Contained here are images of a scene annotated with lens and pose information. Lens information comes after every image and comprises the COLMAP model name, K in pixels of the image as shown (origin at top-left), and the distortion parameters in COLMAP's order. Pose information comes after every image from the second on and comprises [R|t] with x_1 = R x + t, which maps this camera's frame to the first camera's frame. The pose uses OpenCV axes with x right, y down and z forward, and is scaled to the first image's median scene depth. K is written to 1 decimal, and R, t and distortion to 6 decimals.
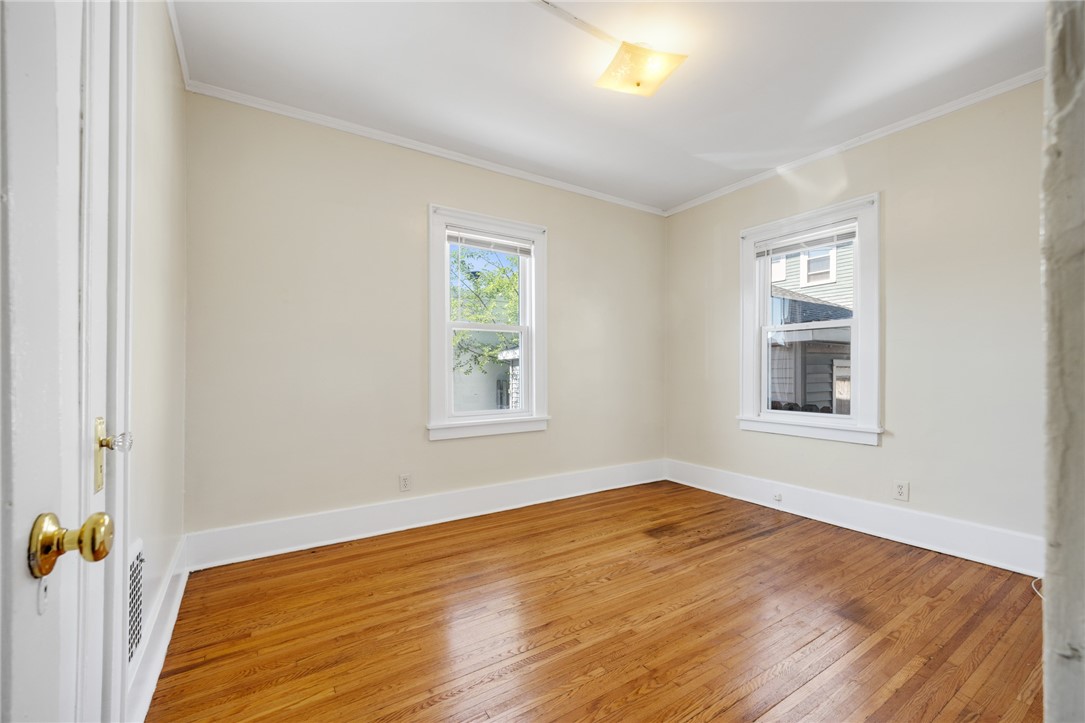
lens RADIAL K [[446.4, 0, 535.8], [0, 446.4, 369.9], [0, 0, 1]] dist [-0.005958, -0.000544]
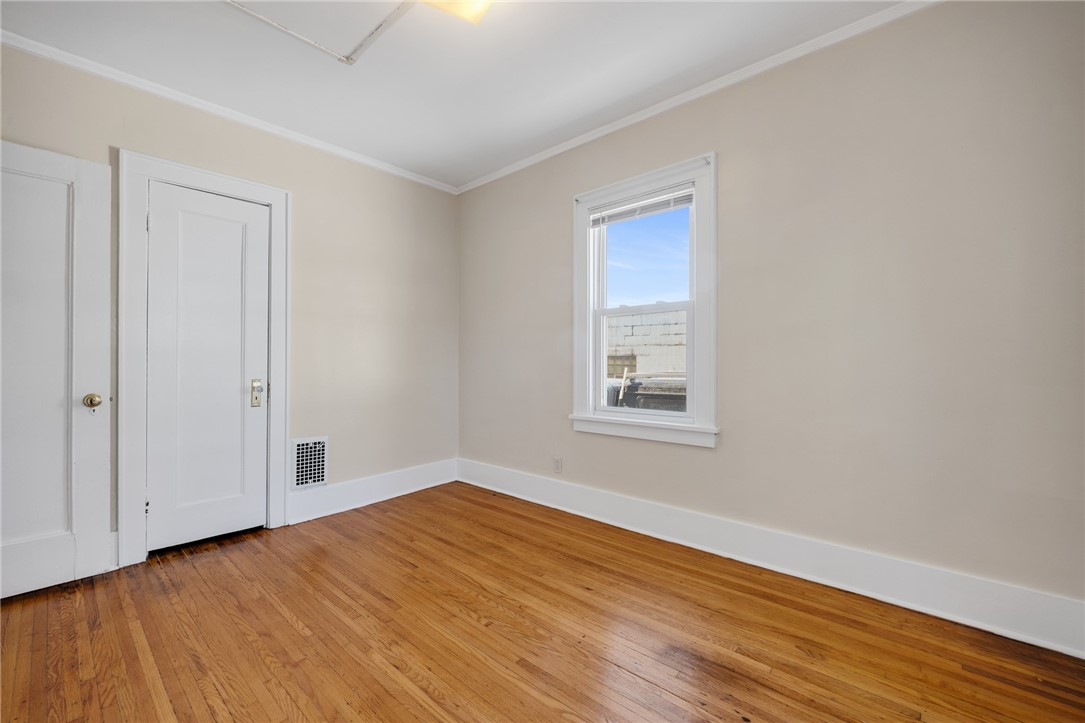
lens RADIAL K [[446.4, 0, 541.6], [0, 446.4, 355.8], [0, 0, 1]] dist [-0.005958, -0.000544]
pose [[0.281559, -0.003170, -0.959539, 0.778202], [-0.000968, 0.999993, -0.003587, -0.005994], [0.959543, 0.001939, 0.281554, 0.707138]]
